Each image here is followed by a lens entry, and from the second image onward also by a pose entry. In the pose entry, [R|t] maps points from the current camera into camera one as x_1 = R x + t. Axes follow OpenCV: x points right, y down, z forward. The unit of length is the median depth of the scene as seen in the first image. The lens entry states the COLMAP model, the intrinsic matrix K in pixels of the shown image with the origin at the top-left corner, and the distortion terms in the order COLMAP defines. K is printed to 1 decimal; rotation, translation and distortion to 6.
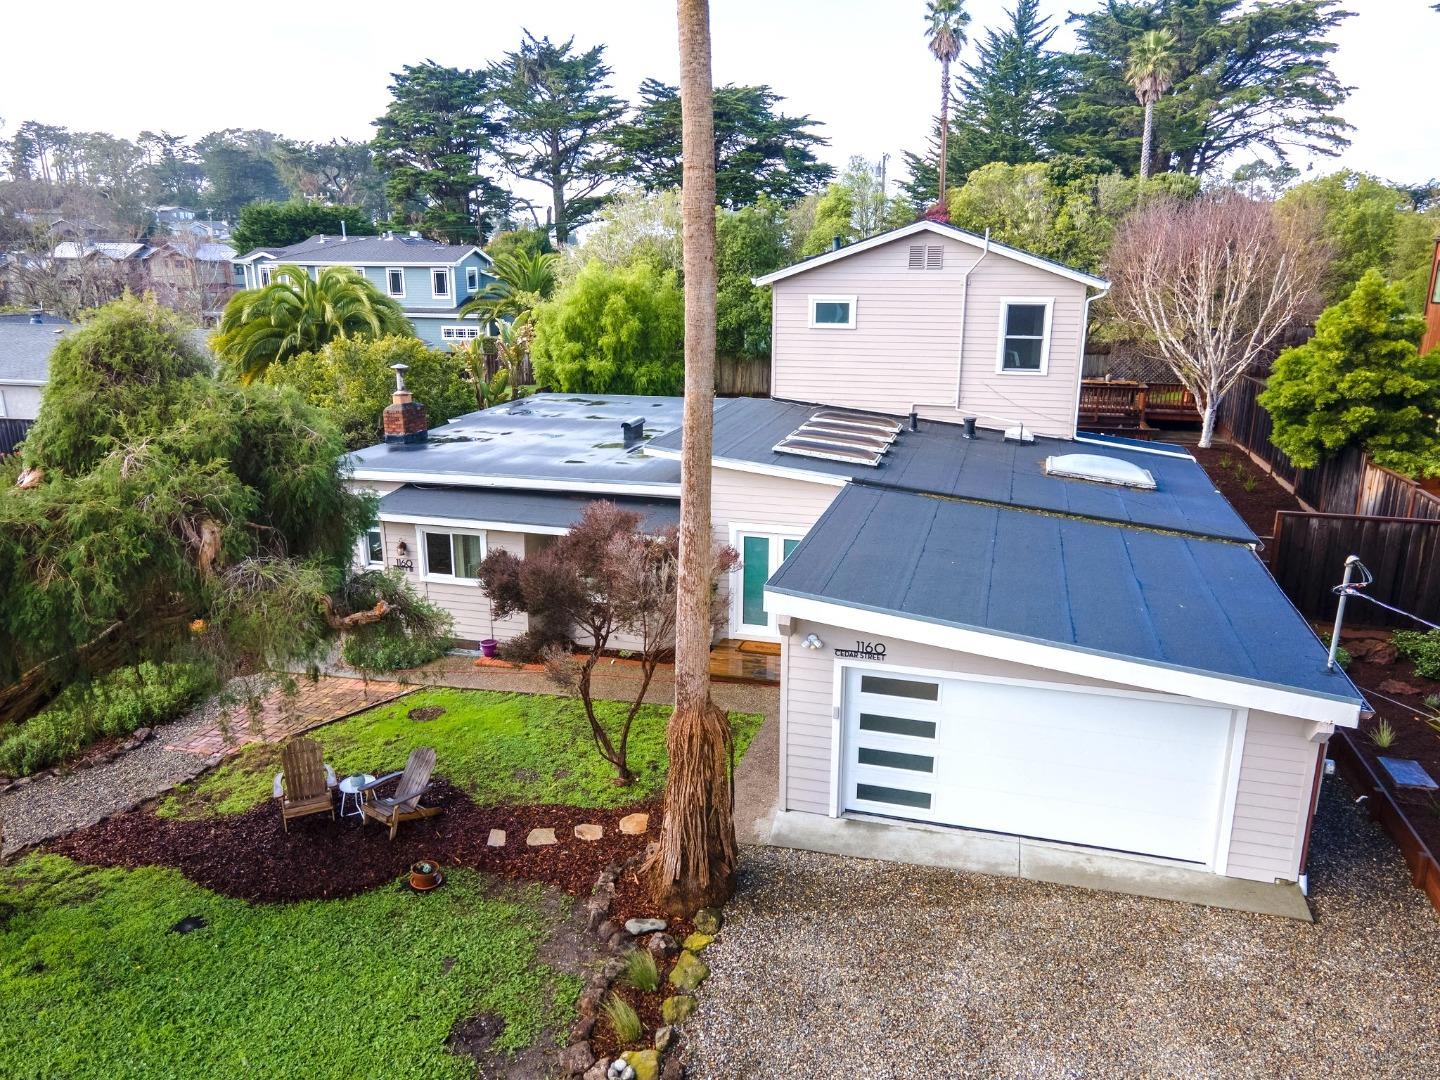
lens RADIAL K [[1051.4, 0, 665.5], [0, 1051.4, 540.0], [0, 0, 1]] dist [0.040491, -0.001362]
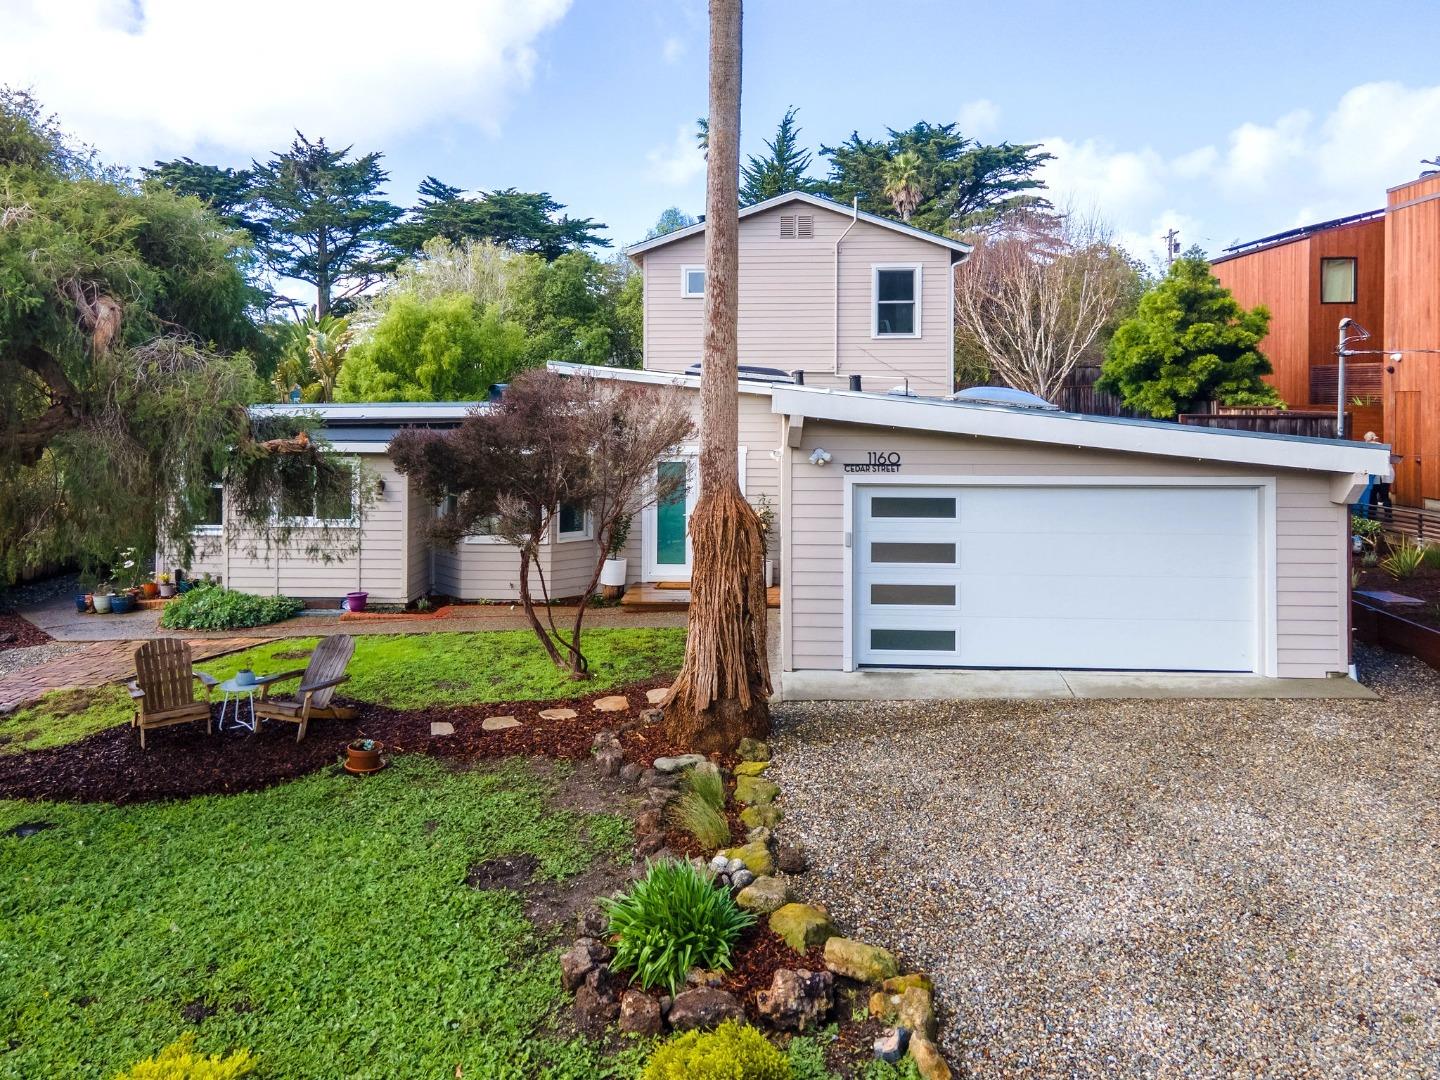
lens RADIAL K [[1111.4, 0, 564.4], [0, 1111.4, 539.8], [0, 0, 1]] dist [0.073322, -0.050085]
pose [[0.971529, 0.020100, 0.236067, -0.222342], [0.048047, 0.958975, -0.279388, 0.315577], [-0.231998, 0.282776, 0.930707, 0.135111]]
